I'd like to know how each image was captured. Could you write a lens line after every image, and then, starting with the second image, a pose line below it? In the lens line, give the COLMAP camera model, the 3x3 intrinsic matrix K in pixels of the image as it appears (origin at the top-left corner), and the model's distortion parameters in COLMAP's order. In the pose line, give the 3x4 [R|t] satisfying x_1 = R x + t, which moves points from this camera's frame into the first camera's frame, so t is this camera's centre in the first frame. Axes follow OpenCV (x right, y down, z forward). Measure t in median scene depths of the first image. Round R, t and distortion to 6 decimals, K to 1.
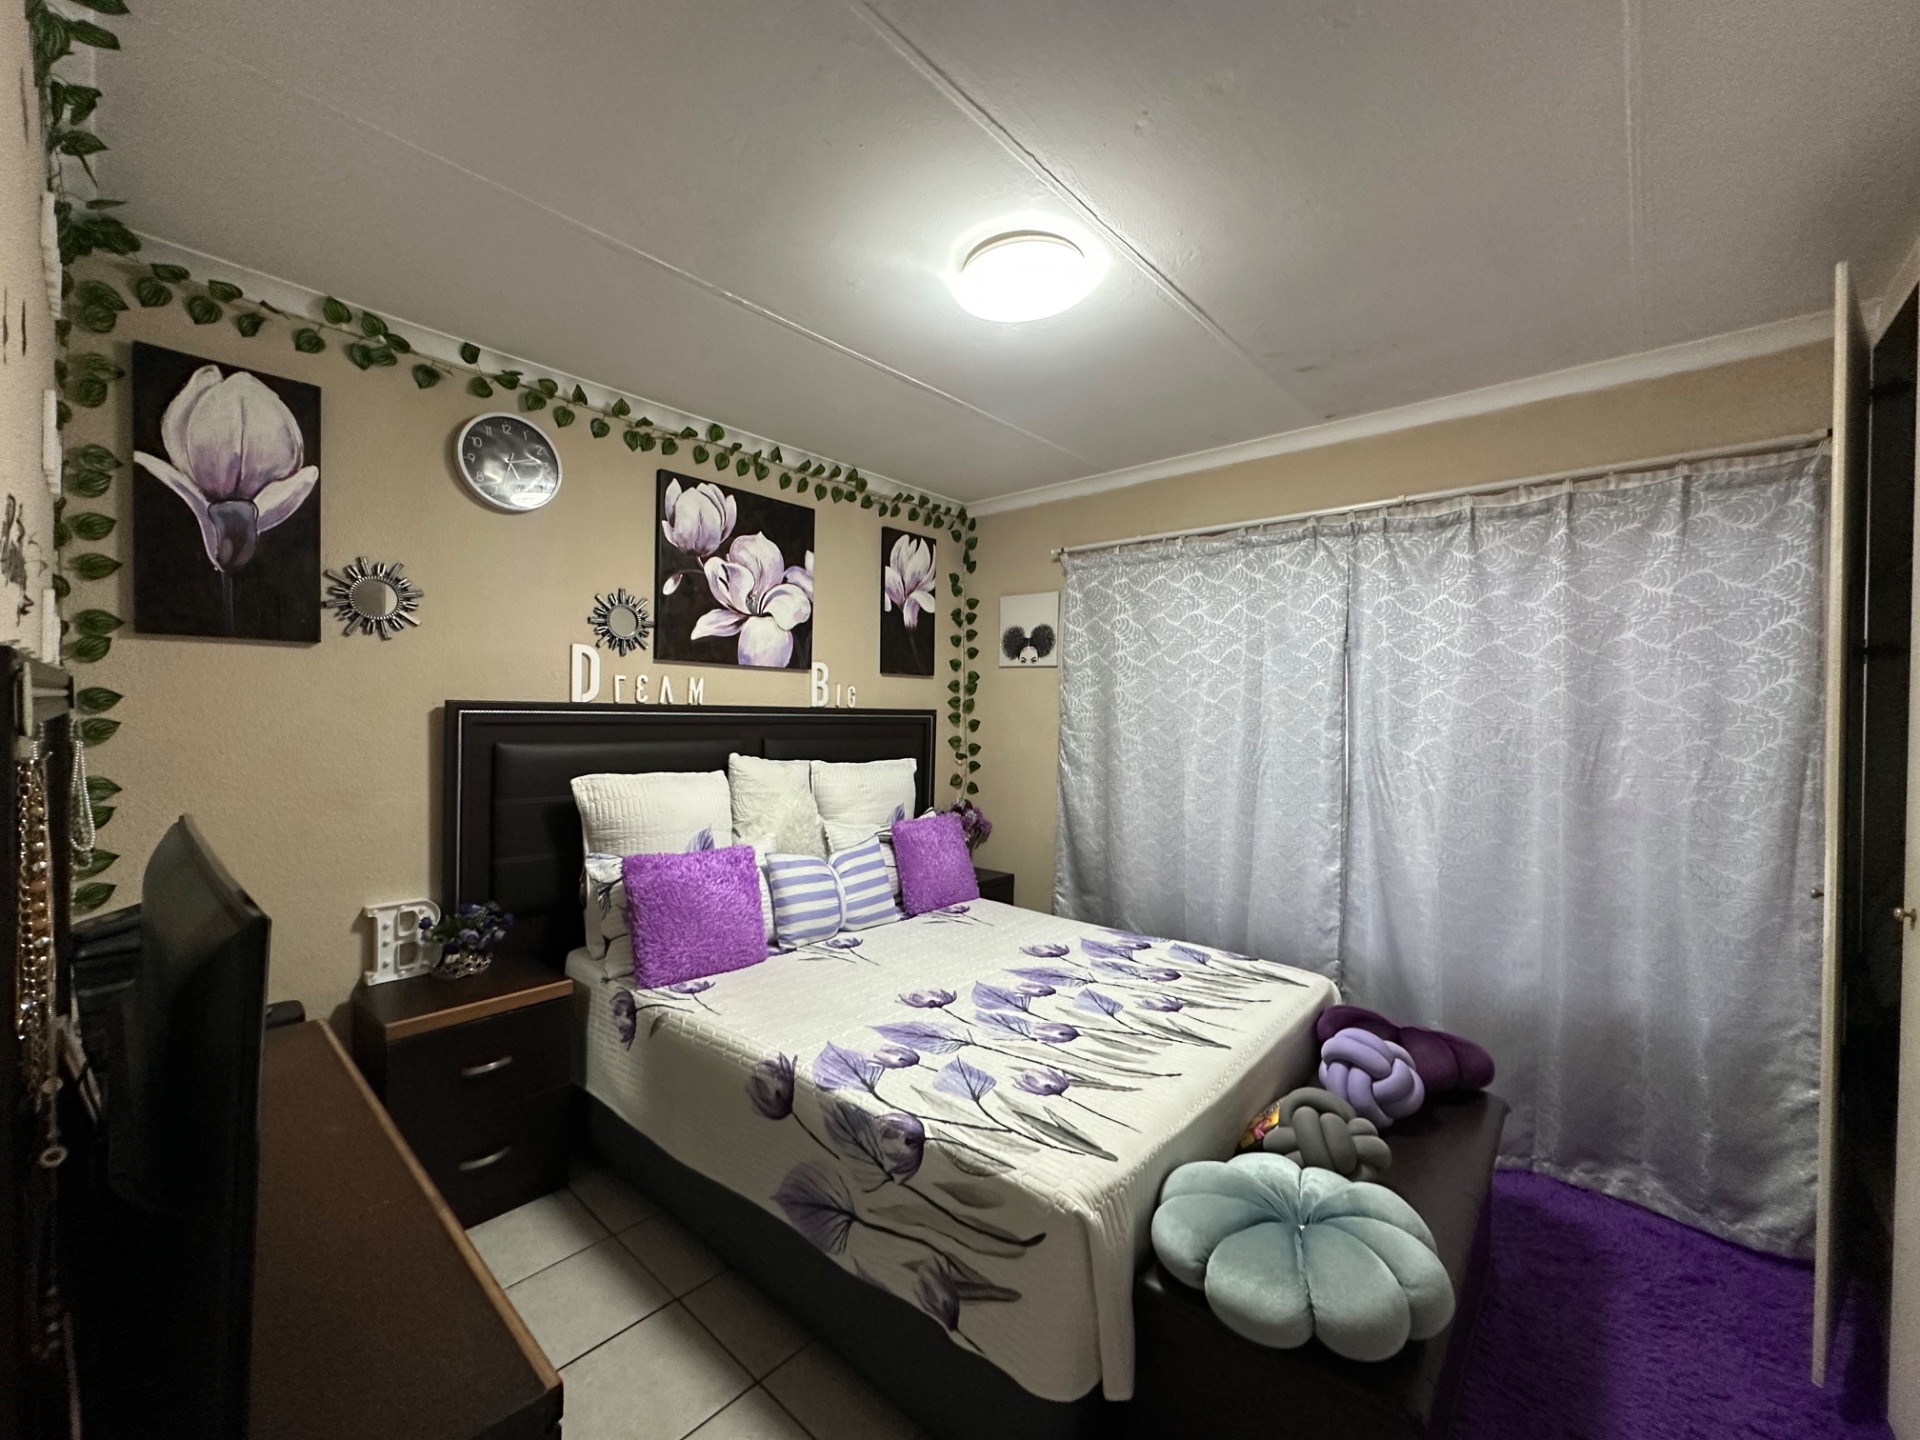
lens RADIAL K [[763.2, 0, 958.6], [0, 763.2, 718.7], [0, 0, 1]] dist [-0.004571, 0.000746]
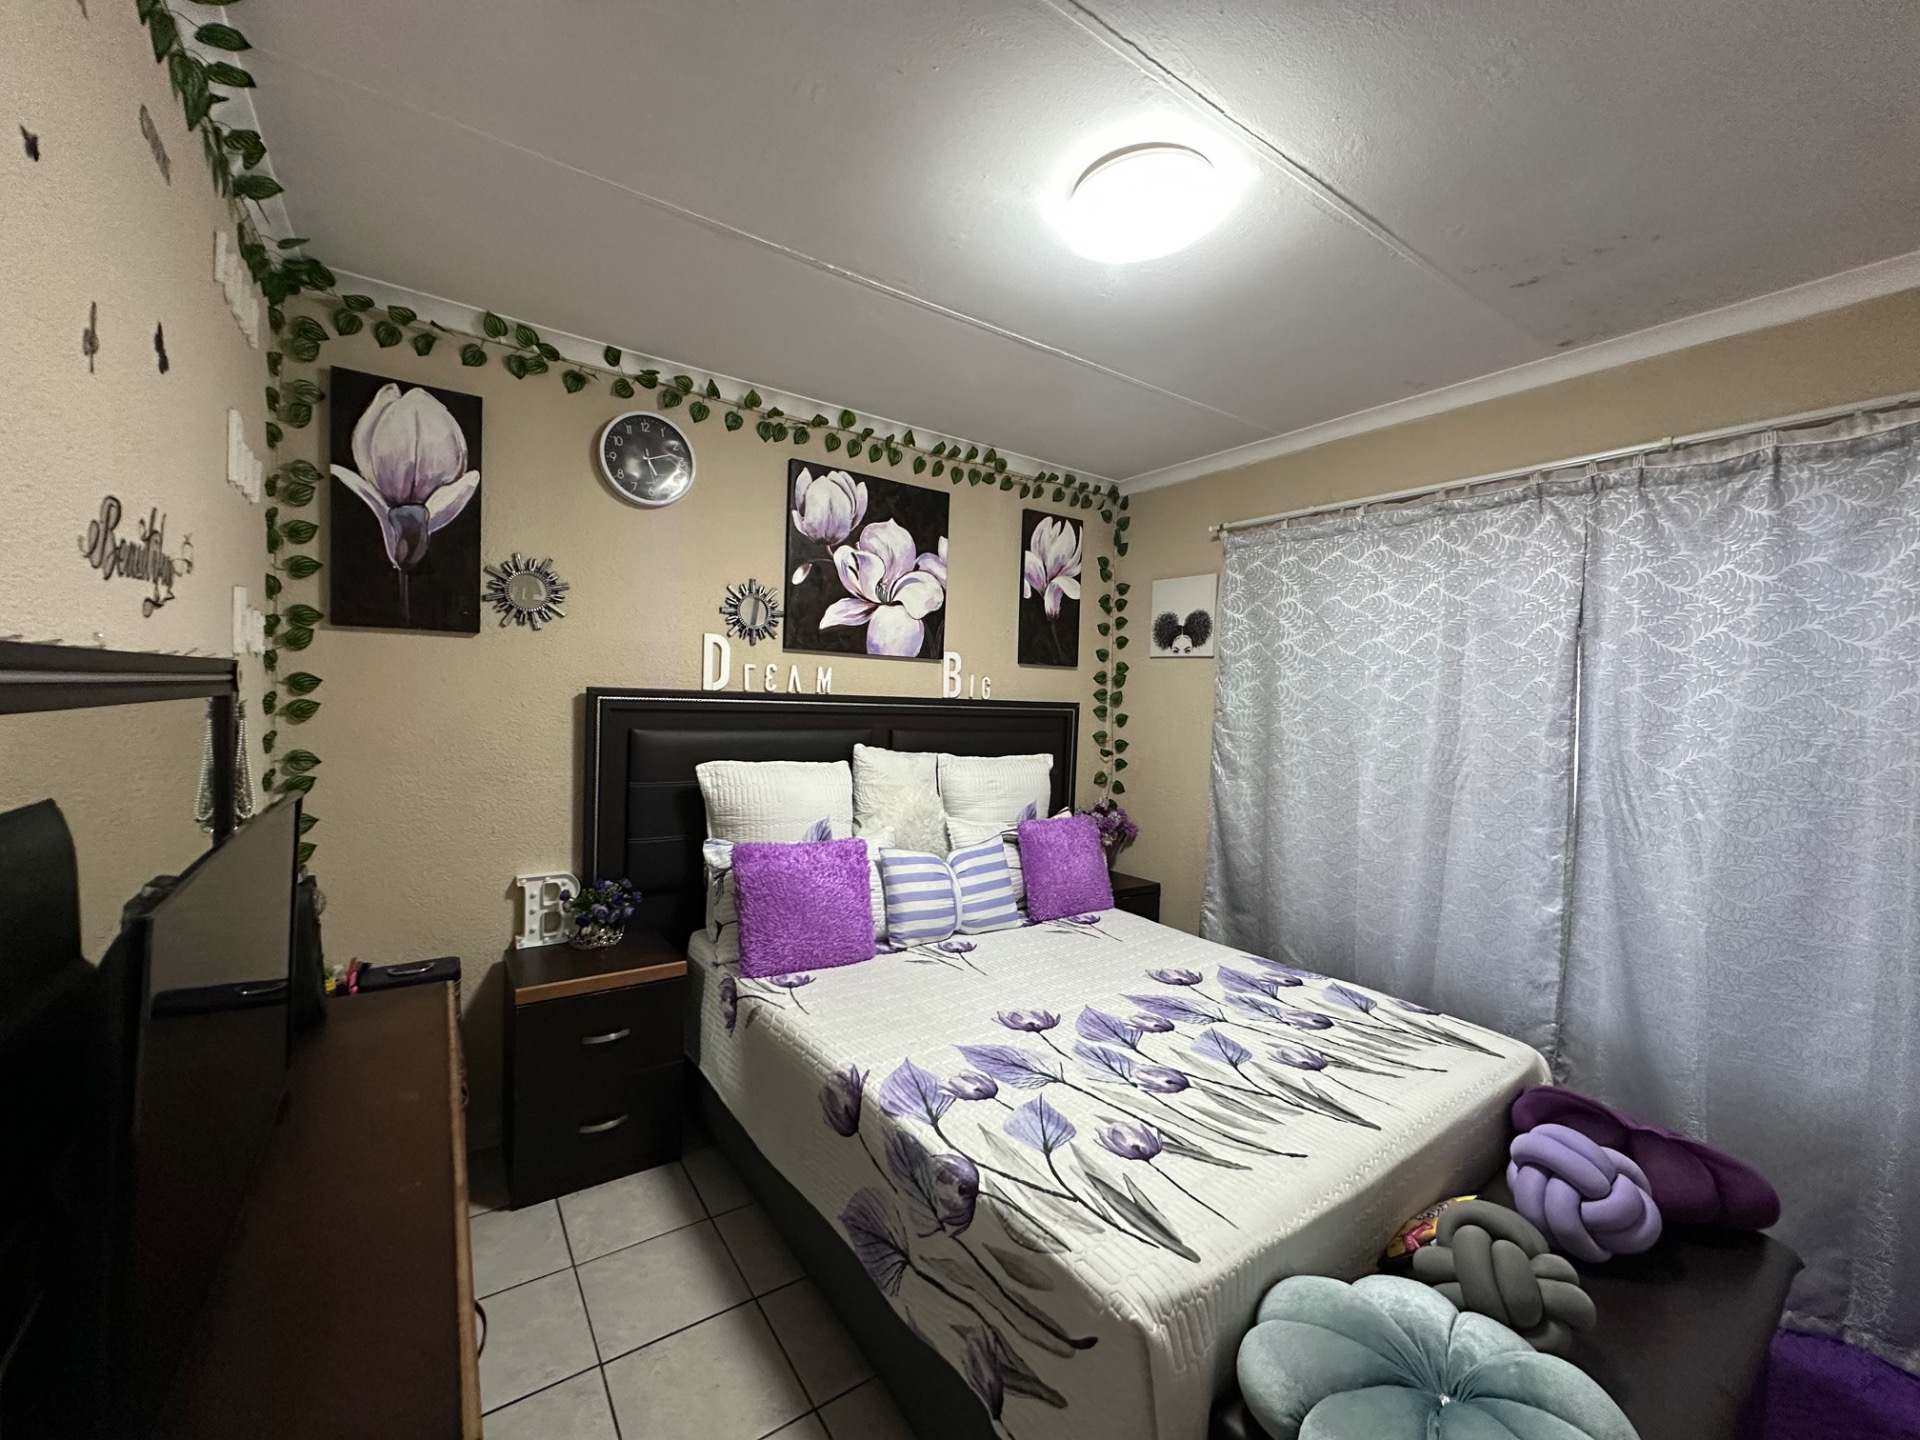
lens RADIAL K [[763.2, 0, 958.9], [0, 763.2, 718.7], [0, 0, 1]] dist [-0.004571, 0.000746]
pose [[0.971816, 0.022129, -0.234699, 0.077615], [-0.019167, 0.999705, 0.014894, -0.005579], [0.234959, -0.009976, 0.971954, 0.085969]]
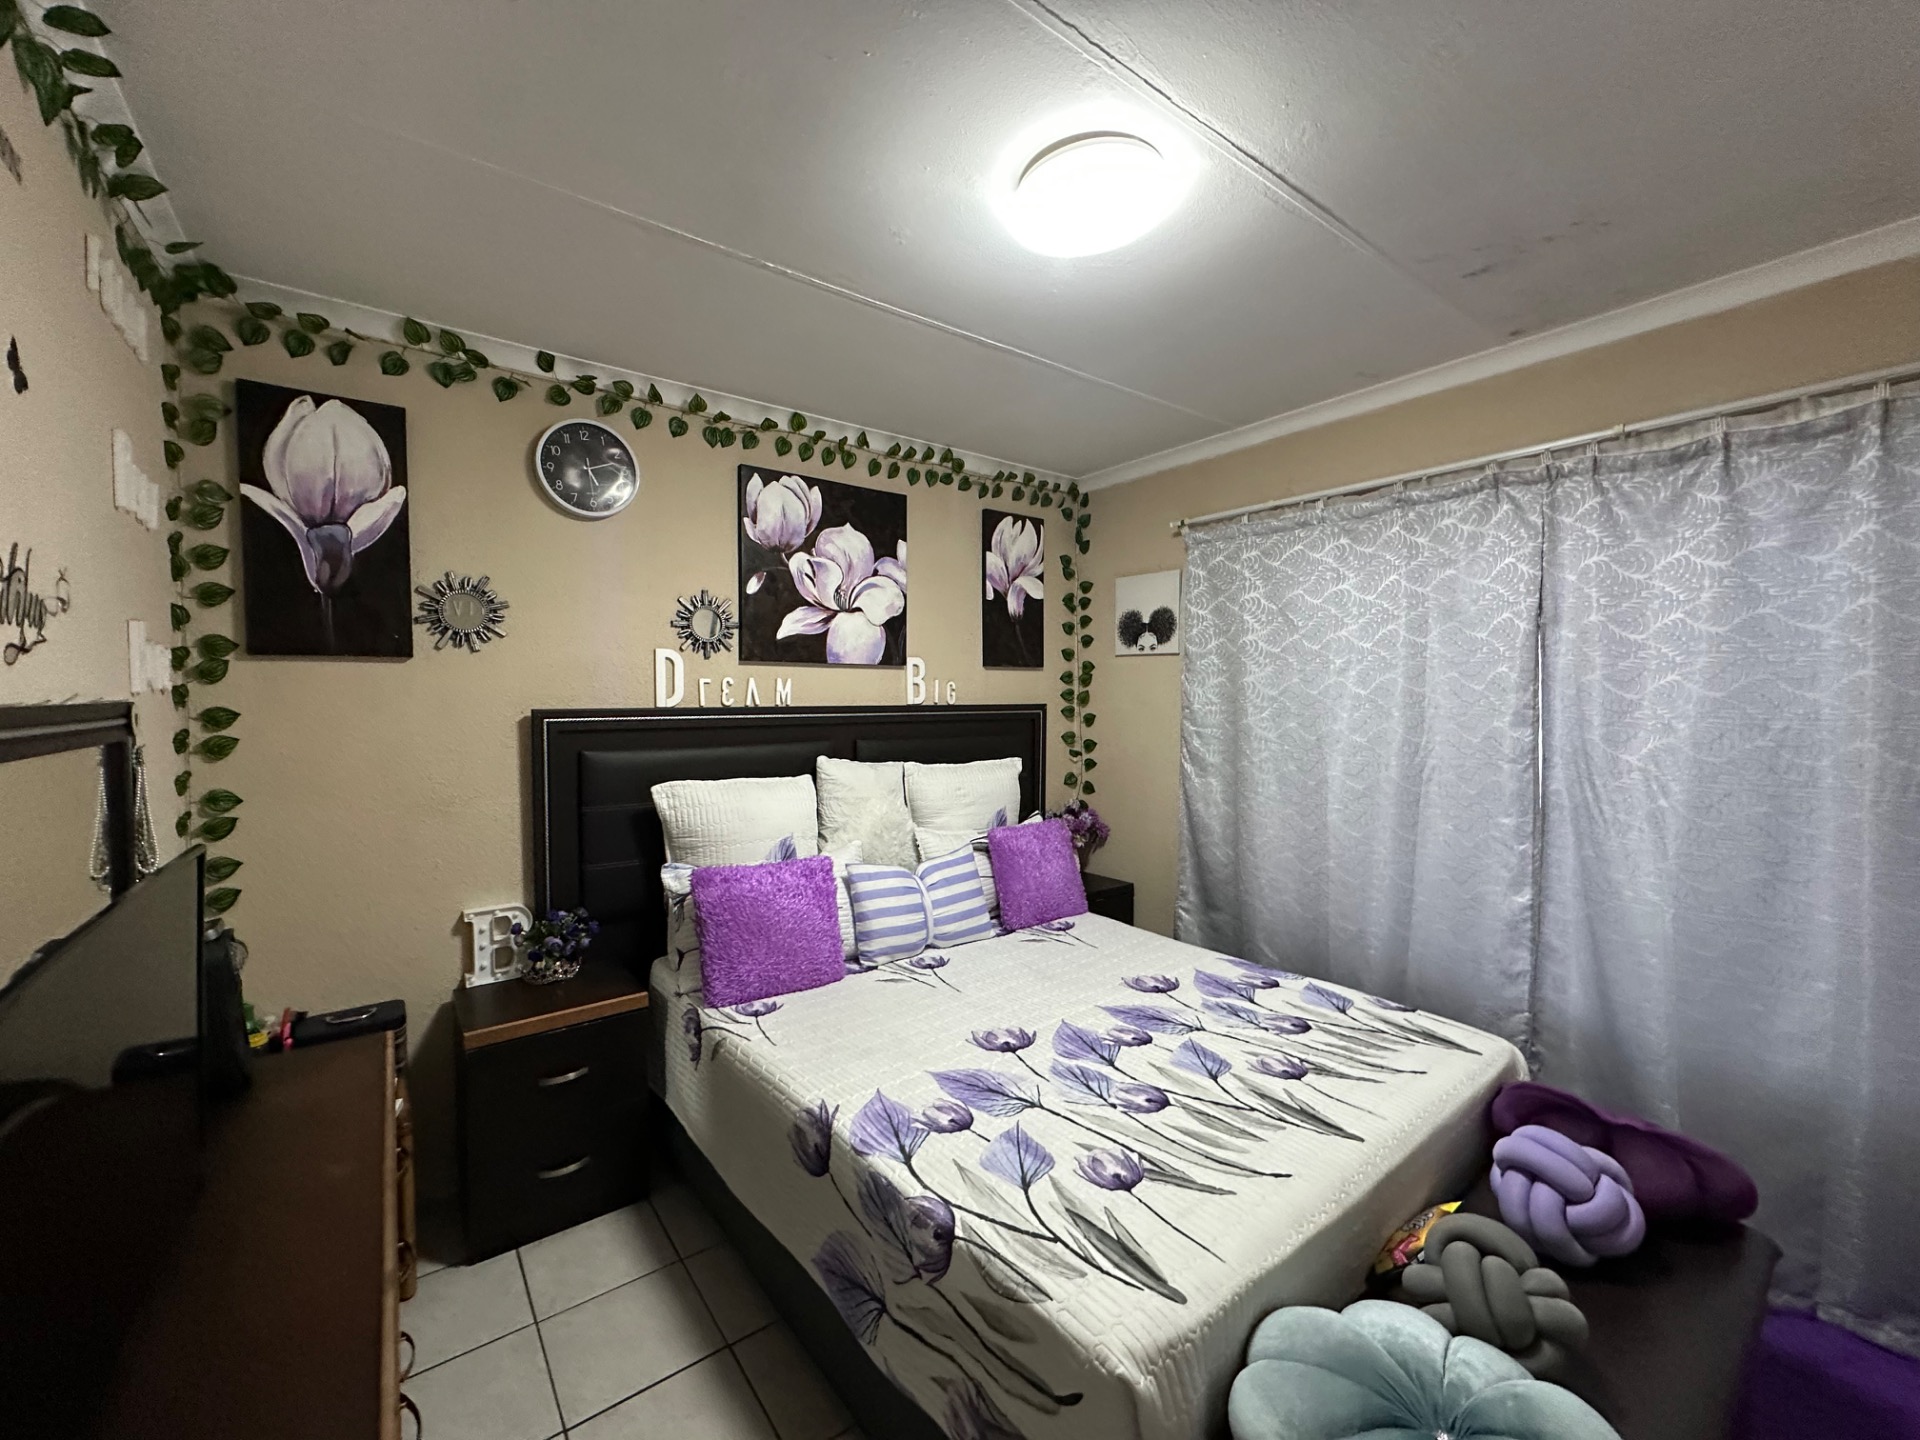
lens RADIAL K [[763.2, 0, 958.8], [0, 763.2, 718.6], [0, 0, 1]] dist [-0.004571, 0.000746]
pose [[0.980315, -0.011429, -0.197107, 0.079978], [0.015580, 0.999688, 0.019523, -0.022275], [0.196822, -0.022210, 0.980188, 0.114246]]
